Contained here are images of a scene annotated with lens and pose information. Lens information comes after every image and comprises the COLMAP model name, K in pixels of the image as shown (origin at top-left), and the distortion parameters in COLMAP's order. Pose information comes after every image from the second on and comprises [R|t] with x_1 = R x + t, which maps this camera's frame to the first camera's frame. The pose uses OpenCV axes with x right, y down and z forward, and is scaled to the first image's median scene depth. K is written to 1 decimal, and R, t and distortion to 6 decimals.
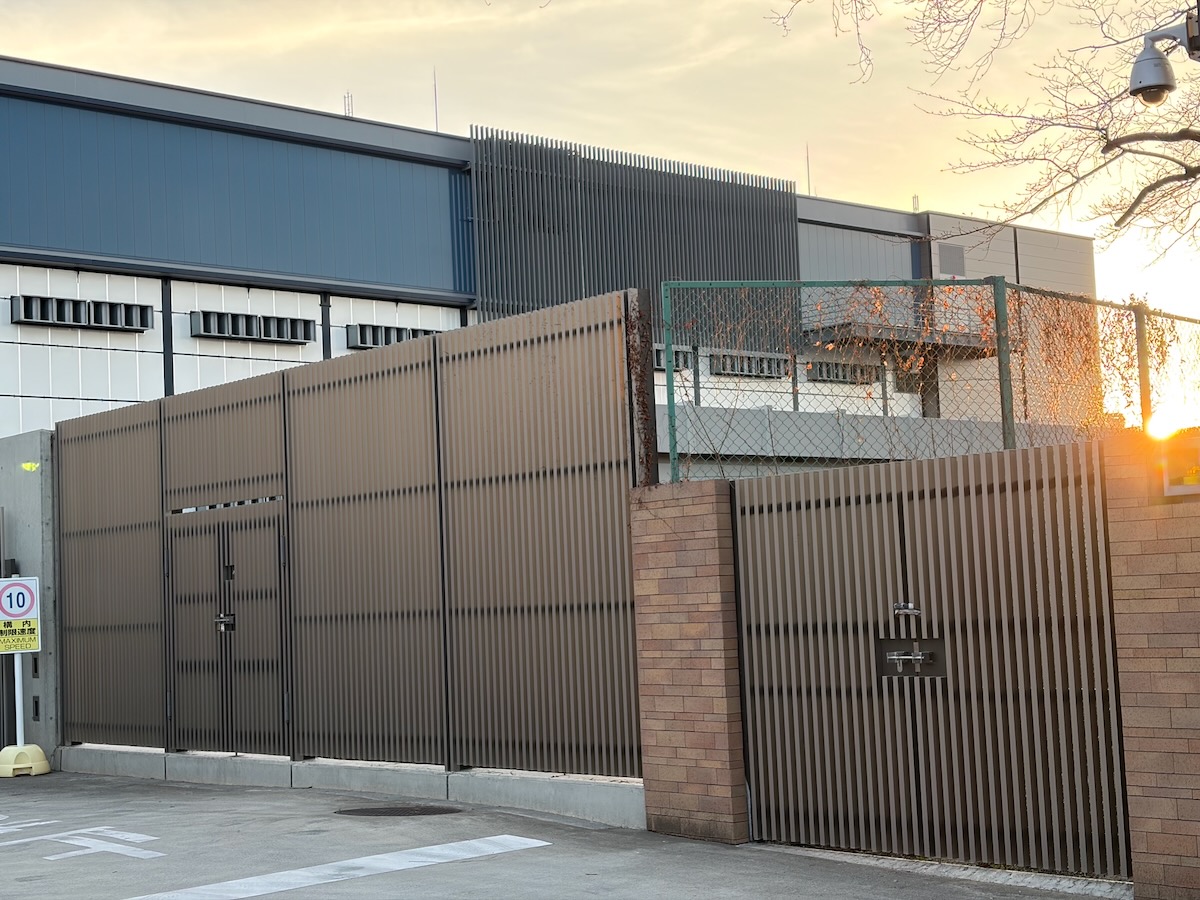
lens RADIAL K [[1823.0, 0, 589.4], [0, 1823.0, 444.6], [0, 0, 1]] dist [0.140297, 0.000000]
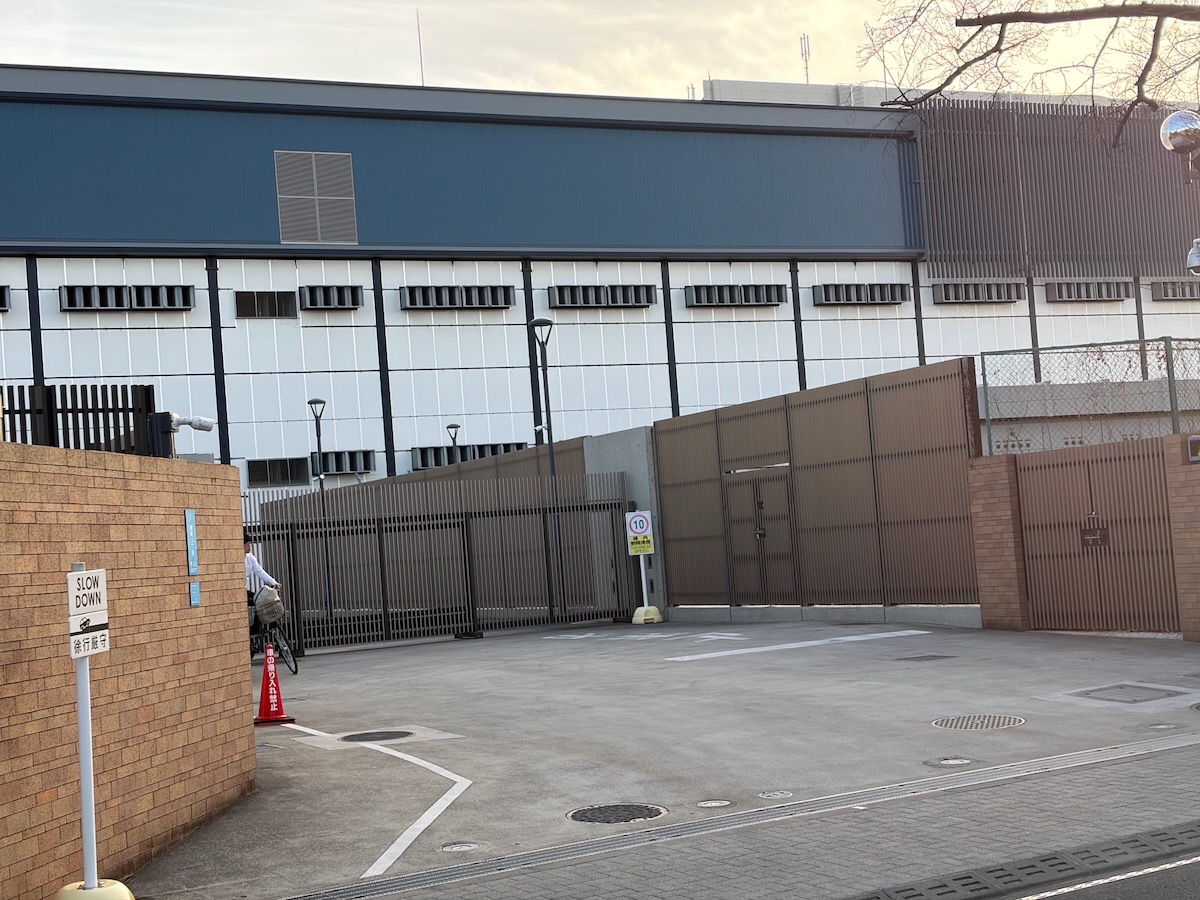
lens RADIAL K [[1823.0, 0, 595.7], [0, 1823.0, 457.7], [0, 0, 1]] dist [0.140297, 0.000000]
pose [[0.967114, -0.041354, -0.250960, 0.098538], [0.054054, 0.997571, 0.043924, -0.064653], [0.248534, -0.056045, 0.967001, -0.767791]]
